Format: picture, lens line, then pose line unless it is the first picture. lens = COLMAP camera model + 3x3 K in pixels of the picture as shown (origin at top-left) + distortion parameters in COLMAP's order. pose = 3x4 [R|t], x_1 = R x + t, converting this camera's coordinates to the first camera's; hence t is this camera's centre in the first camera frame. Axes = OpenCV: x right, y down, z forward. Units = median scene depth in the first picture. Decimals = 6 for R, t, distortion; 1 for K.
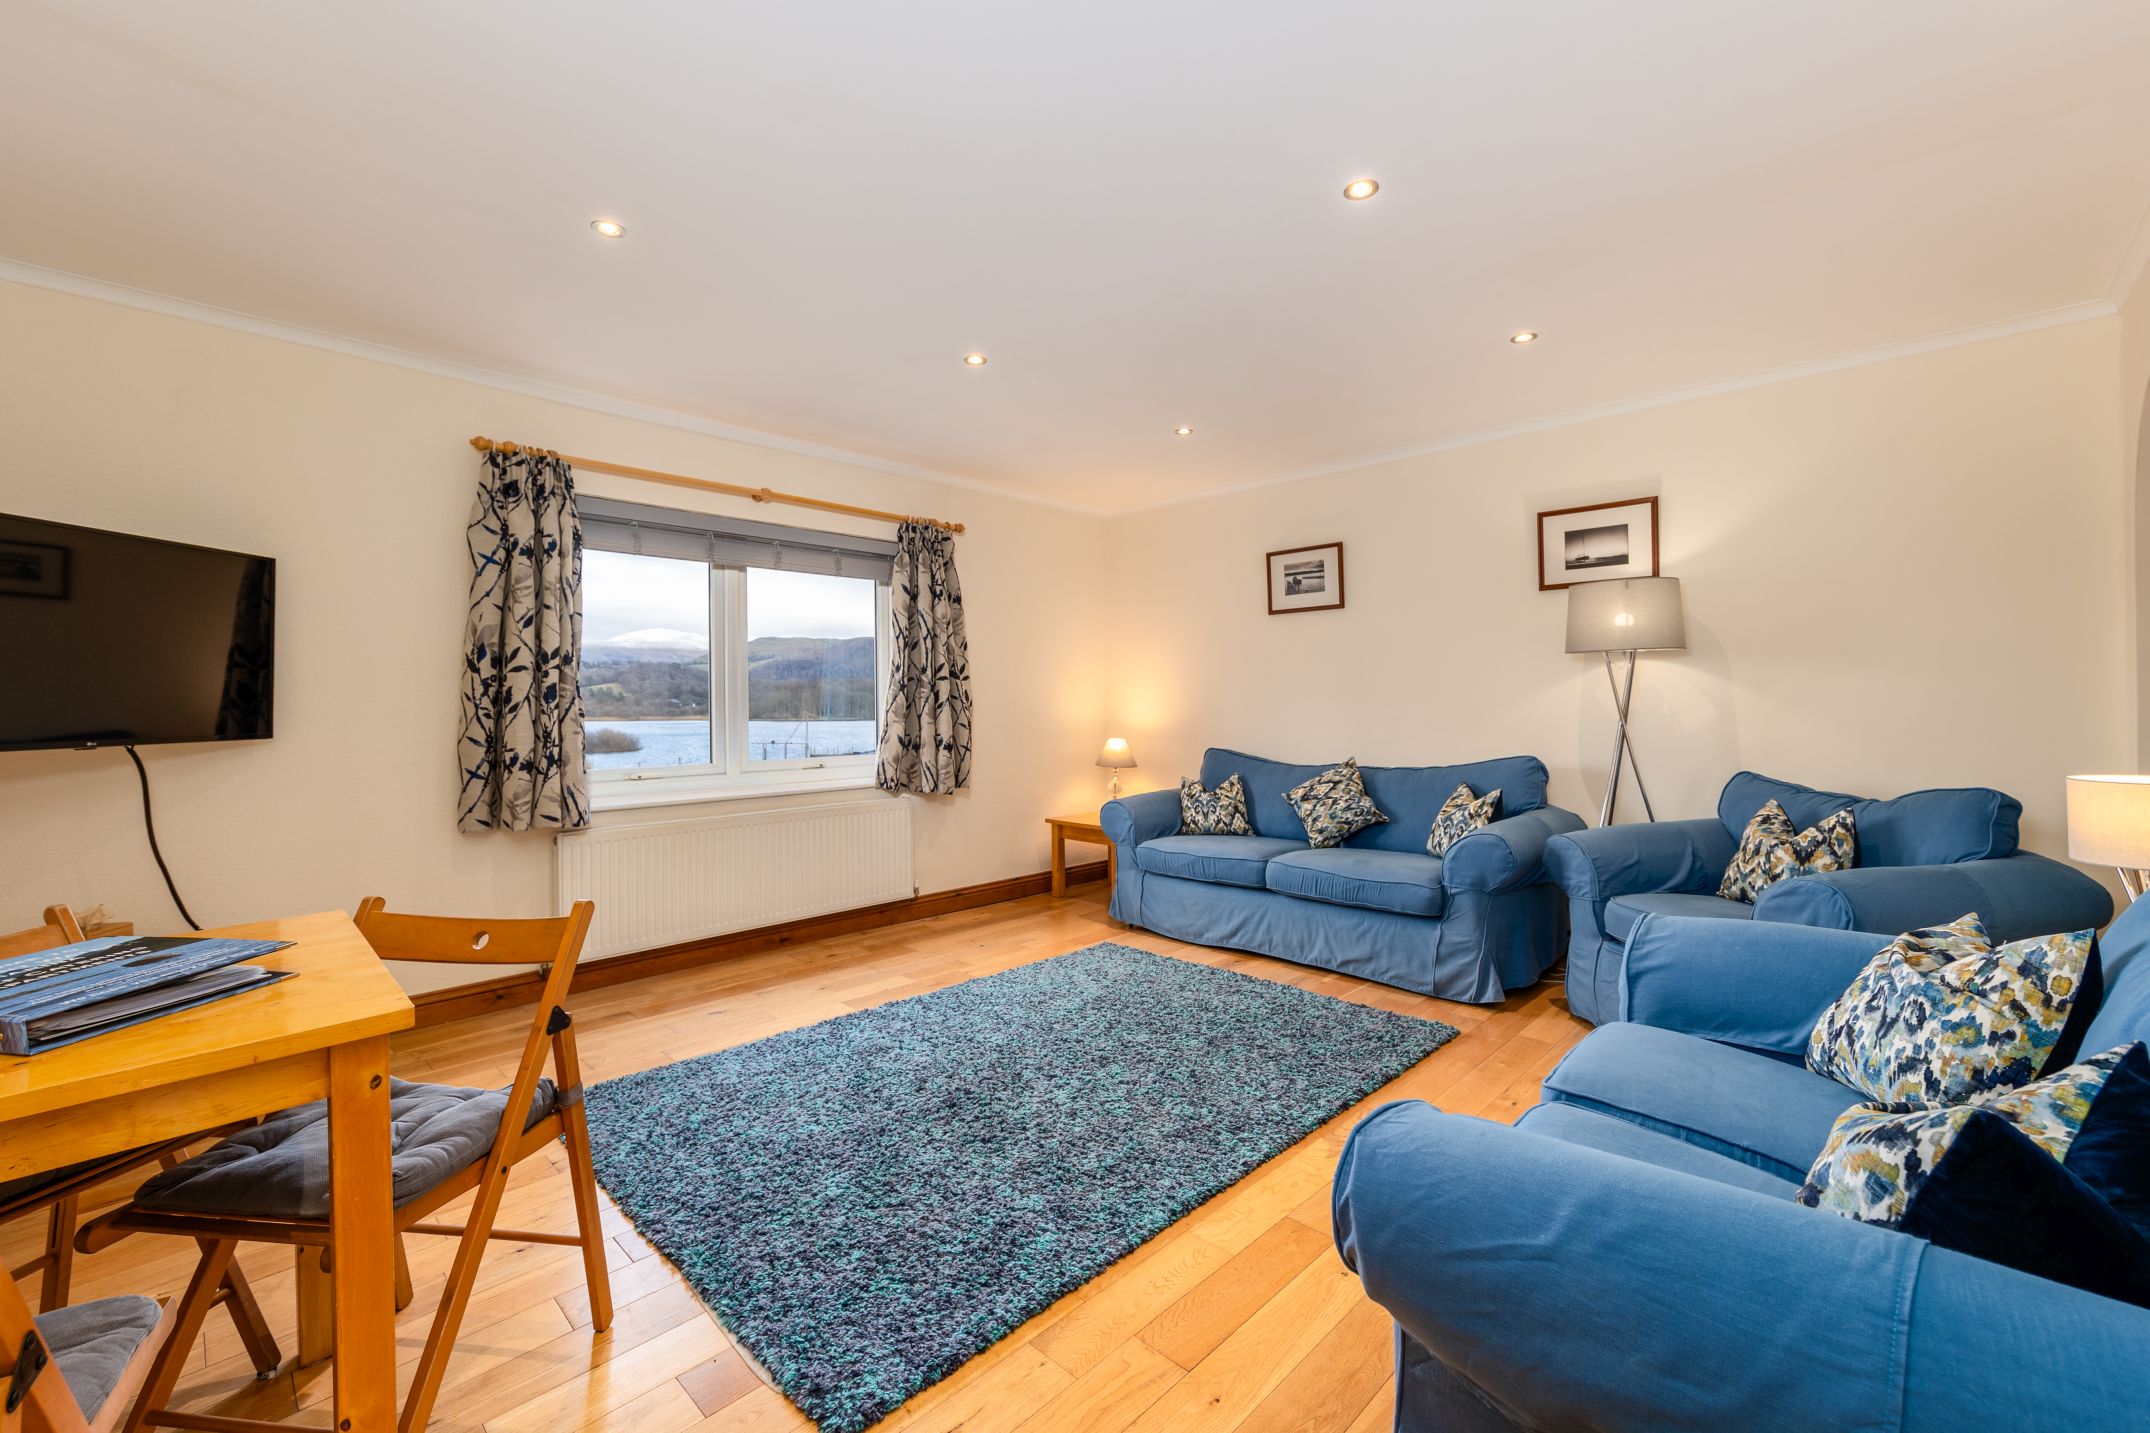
lens RADIAL K [[845.4, 0, 1020.4], [0, 845.4, 715.1], [0, 0, 1]] dist [-0.001310, -0.000089]
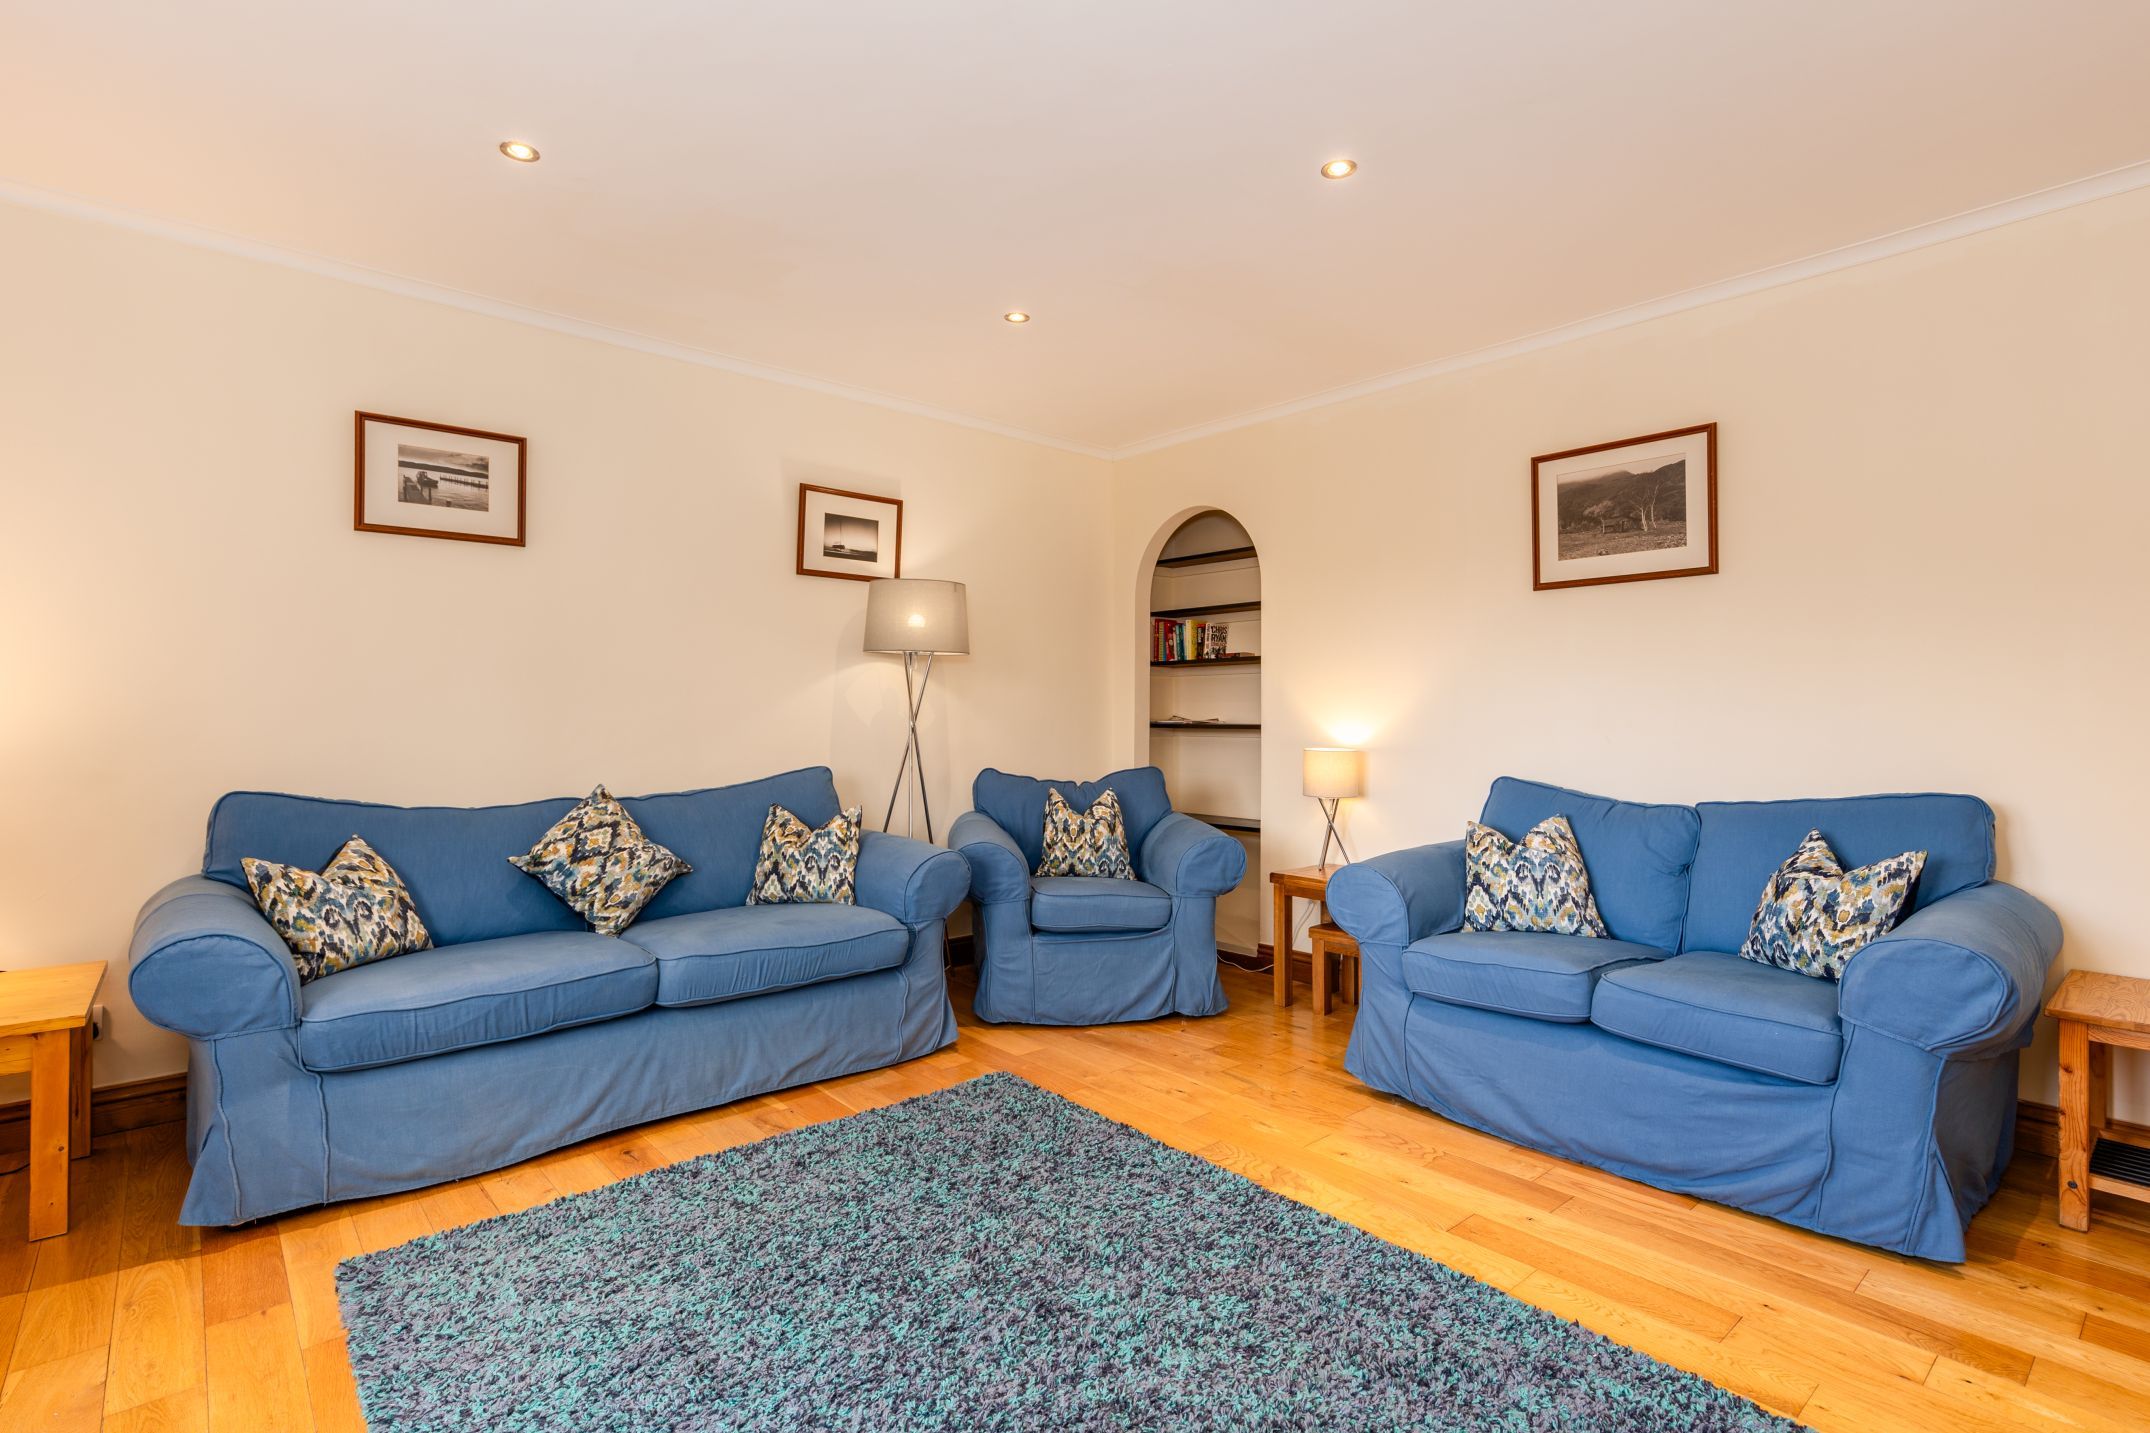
lens RADIAL K [[1051.8, 0, 1077.5], [0, 1051.8, 728.1], [0, 0, 1]] dist [0.004153, 0.000223]
pose [[0.034972, -0.003560, 0.999382, -0.457089], [0.008878, 0.999955, 0.003251, 0.008273], [-0.999349, 0.008759, 0.035002, 0.703397]]
